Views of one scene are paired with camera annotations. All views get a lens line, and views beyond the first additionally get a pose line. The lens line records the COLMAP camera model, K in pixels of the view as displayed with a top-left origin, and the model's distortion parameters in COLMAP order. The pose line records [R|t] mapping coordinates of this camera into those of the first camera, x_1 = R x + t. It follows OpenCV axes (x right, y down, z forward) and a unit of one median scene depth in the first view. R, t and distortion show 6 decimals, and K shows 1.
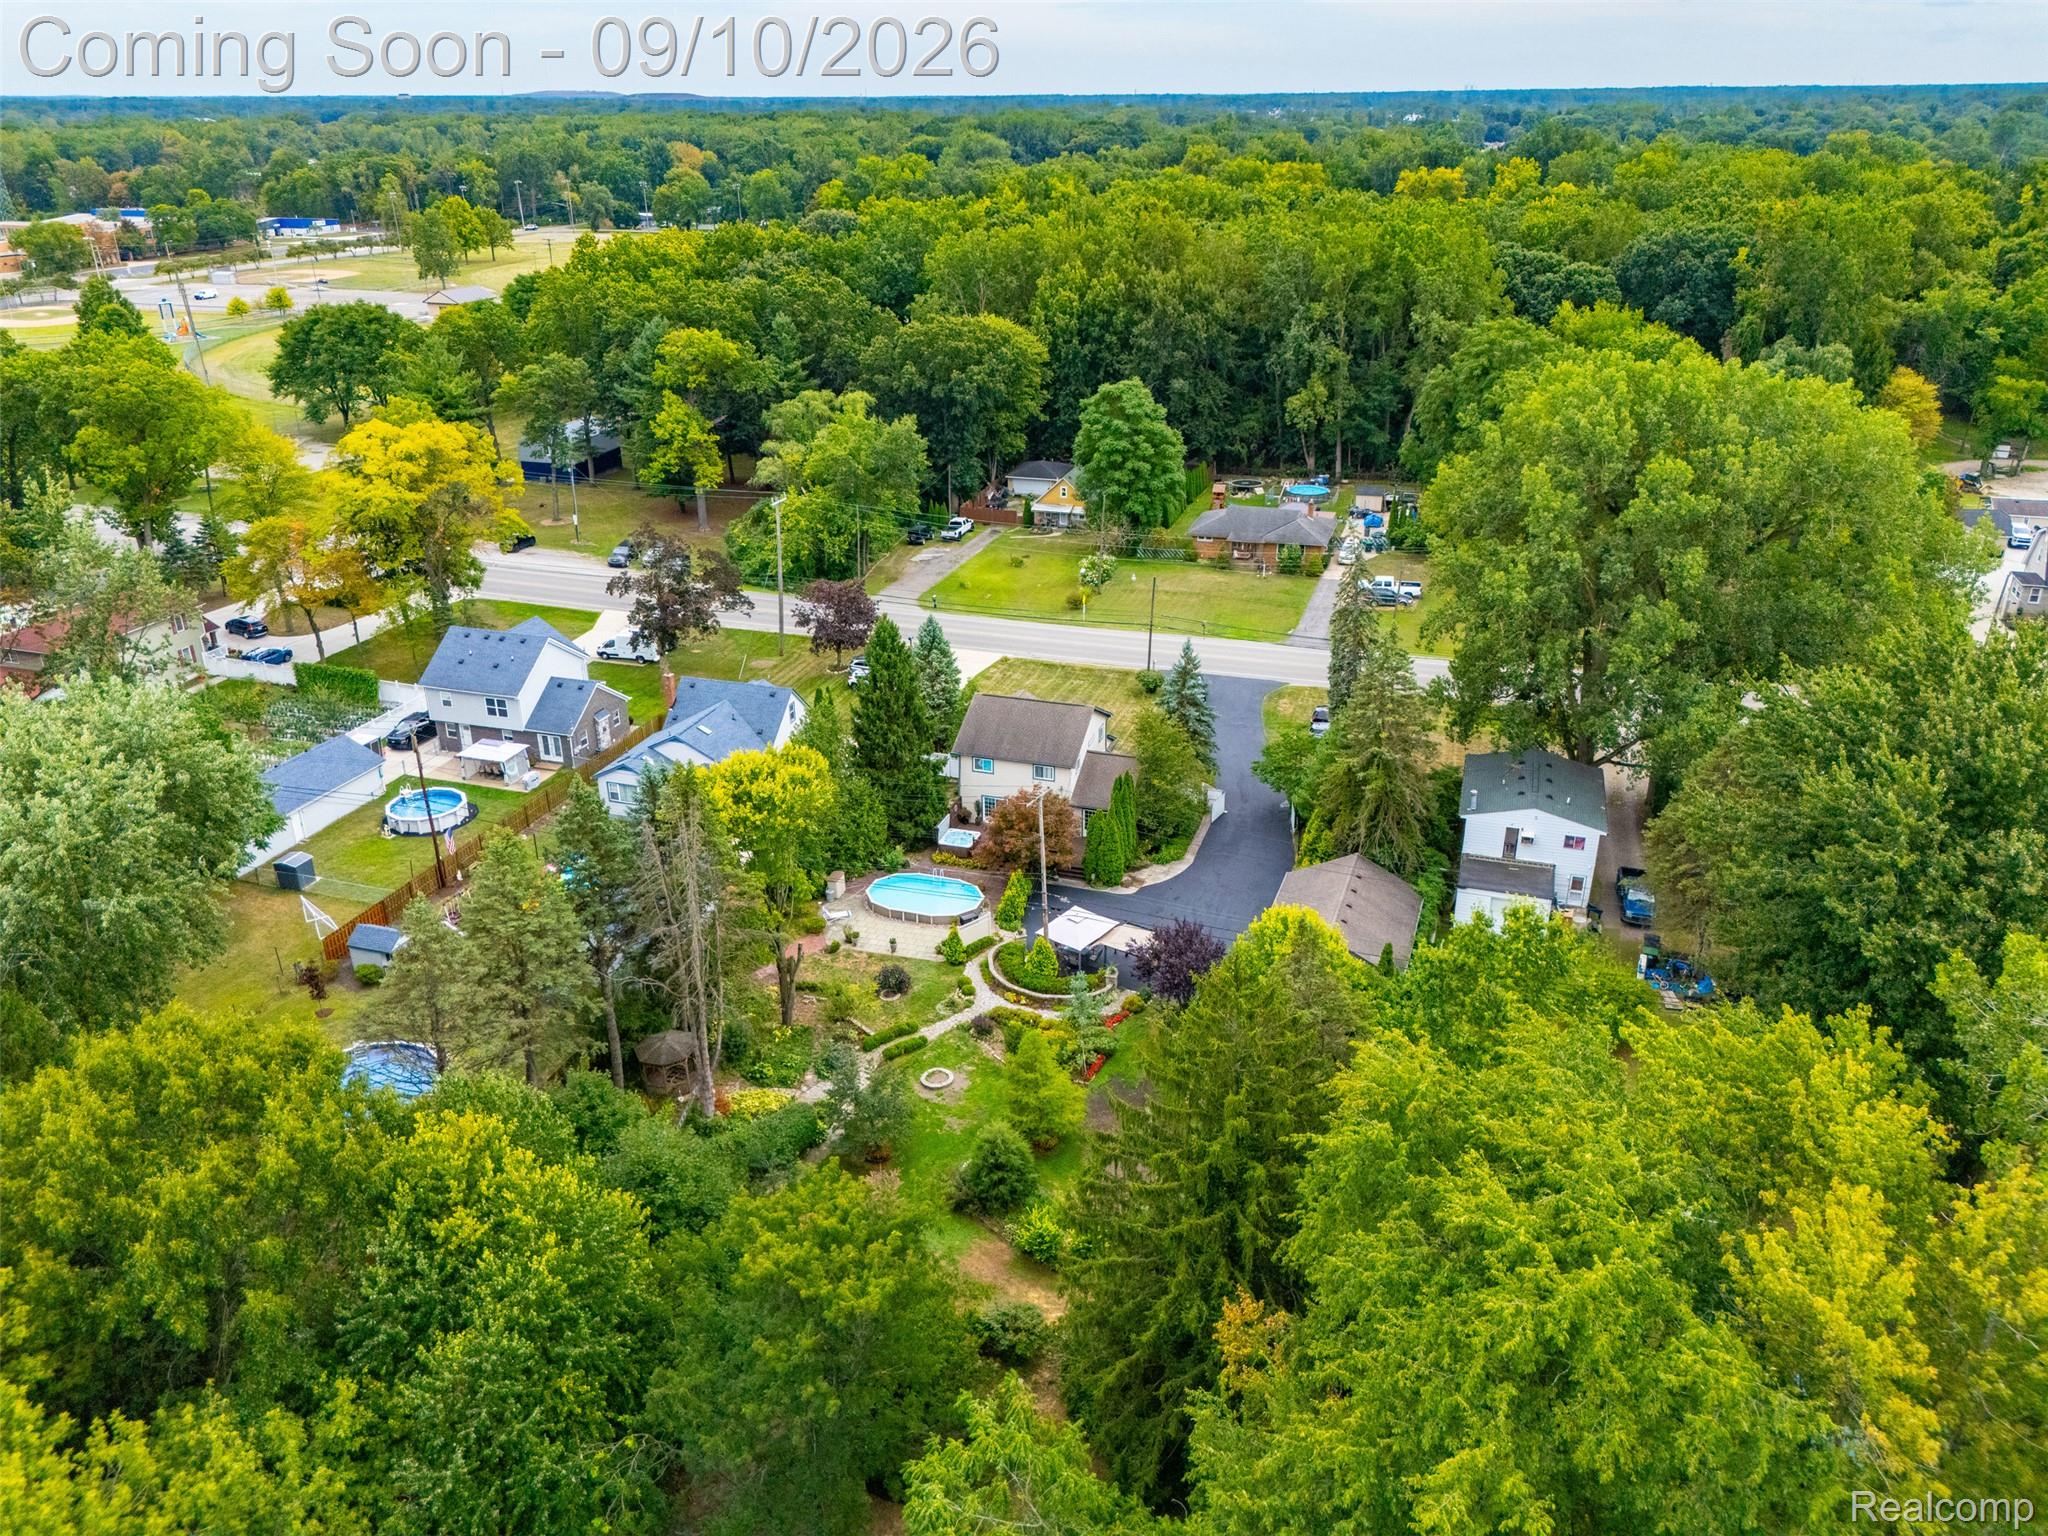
lens RADIAL K [[1510.5, 0, 1026.8], [0, 1510.5, 767.1], [0, 0, 1]] dist [0.062461, -0.051714]
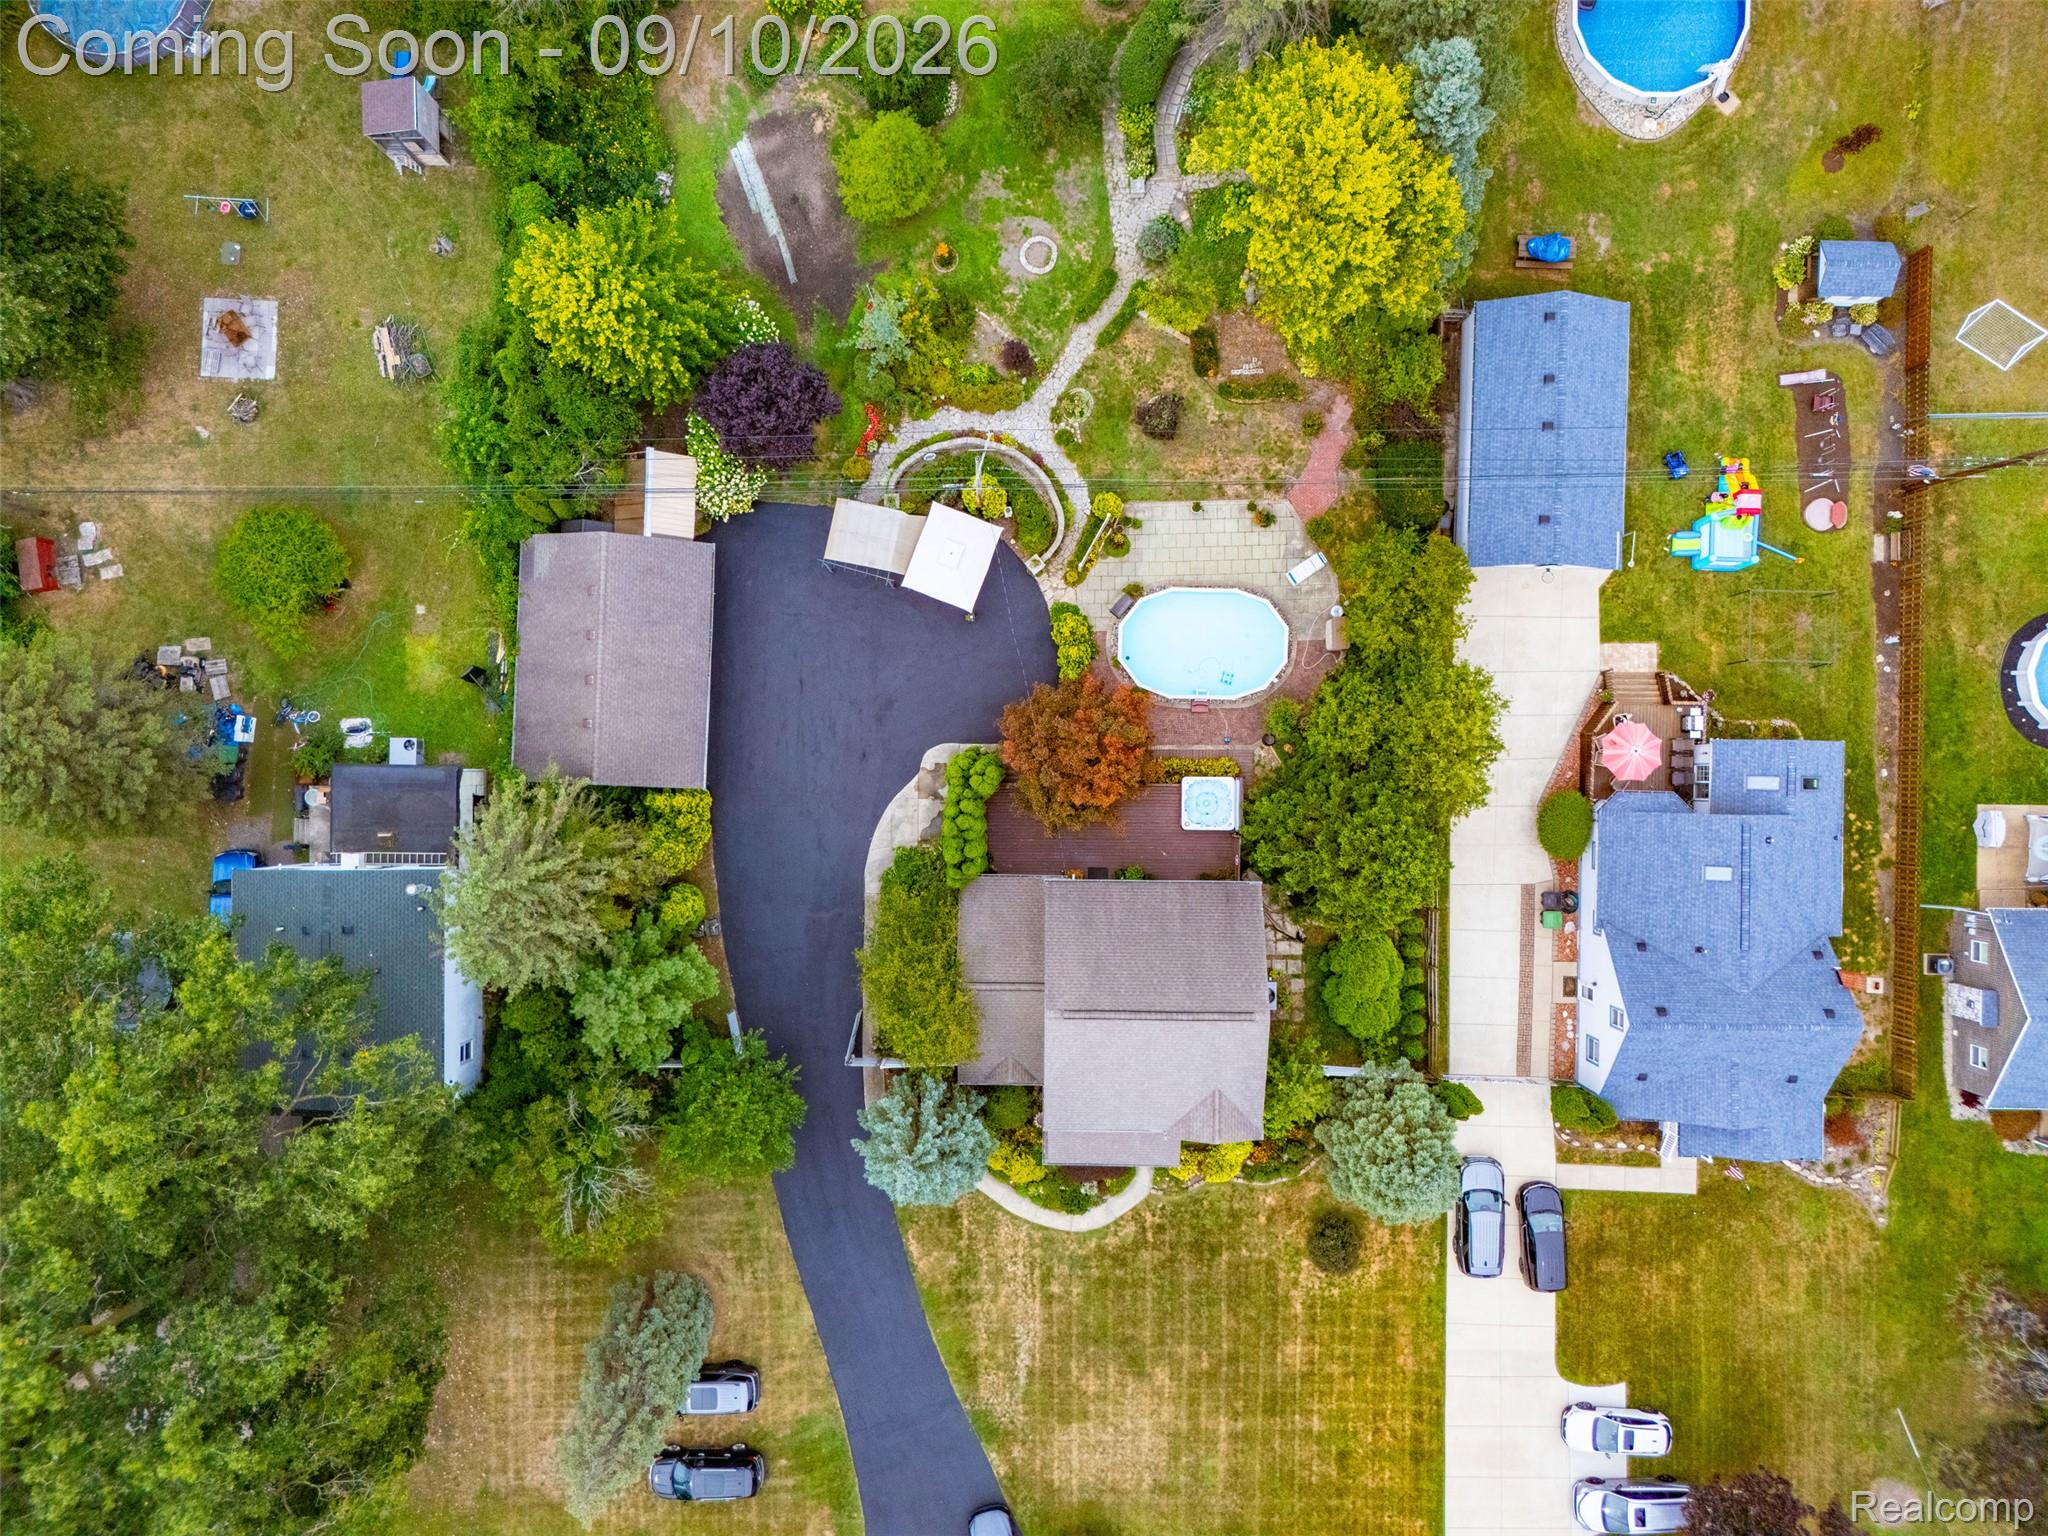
lens RADIAL K [[1510.5, 0, 1036.9], [0, 1510.5, 768.9], [0, 0, 1]] dist [0.062461, -0.051714]
pose [[-0.954277, 0.298337, 0.018734, 0.006570], [-0.102813, -0.386421, 0.916574, -0.359553], [0.280687, 0.872739, 0.399426, 0.468672]]
